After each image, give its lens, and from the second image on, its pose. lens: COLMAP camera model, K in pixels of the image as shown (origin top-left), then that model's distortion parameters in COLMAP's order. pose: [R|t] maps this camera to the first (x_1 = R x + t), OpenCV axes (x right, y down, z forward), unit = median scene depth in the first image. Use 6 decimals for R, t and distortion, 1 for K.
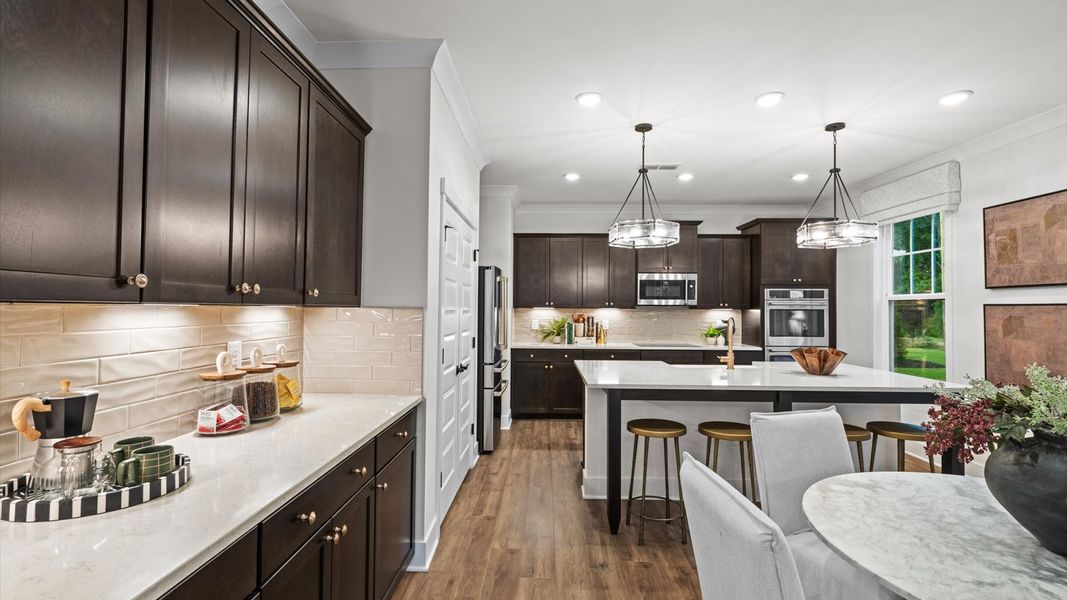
lens RADIAL K [[478.6, 0, 539.8], [0, 478.6, 298.6], [0, 0, 1]] dist [-0.001443, -0.000330]
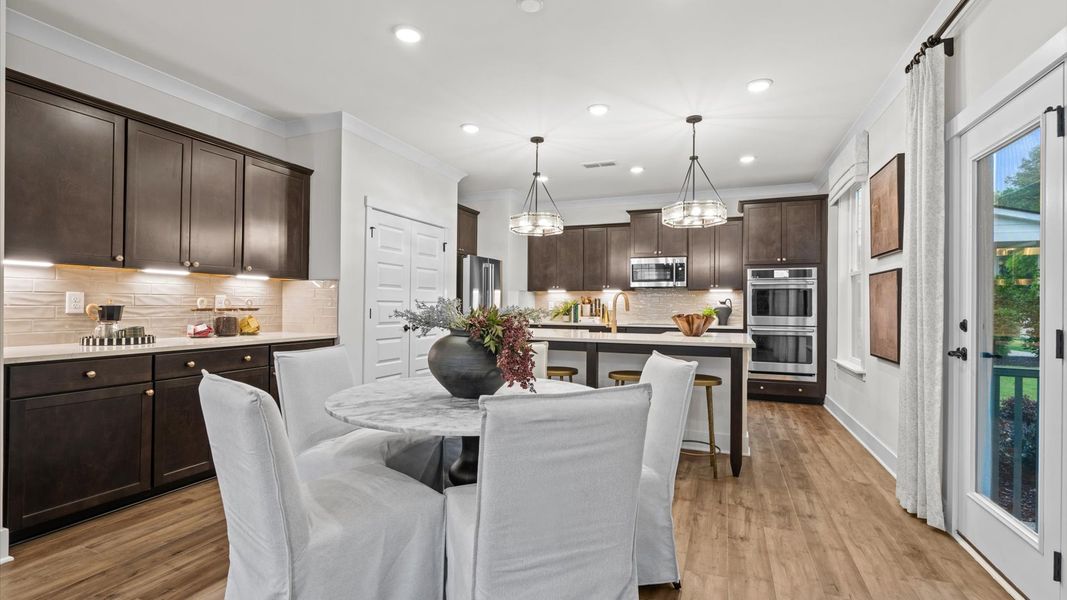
lens RADIAL K [[478.6, 0, 529.3], [0, 478.6, 300.9], [0, 0, 1]] dist [-0.001443, -0.000330]
pose [[0.935958, -0.001966, -0.352107, 0.371933], [0.006435, 0.999913, 0.011521, 0.030638], [0.352054, -0.013049, 0.935889, -0.110387]]
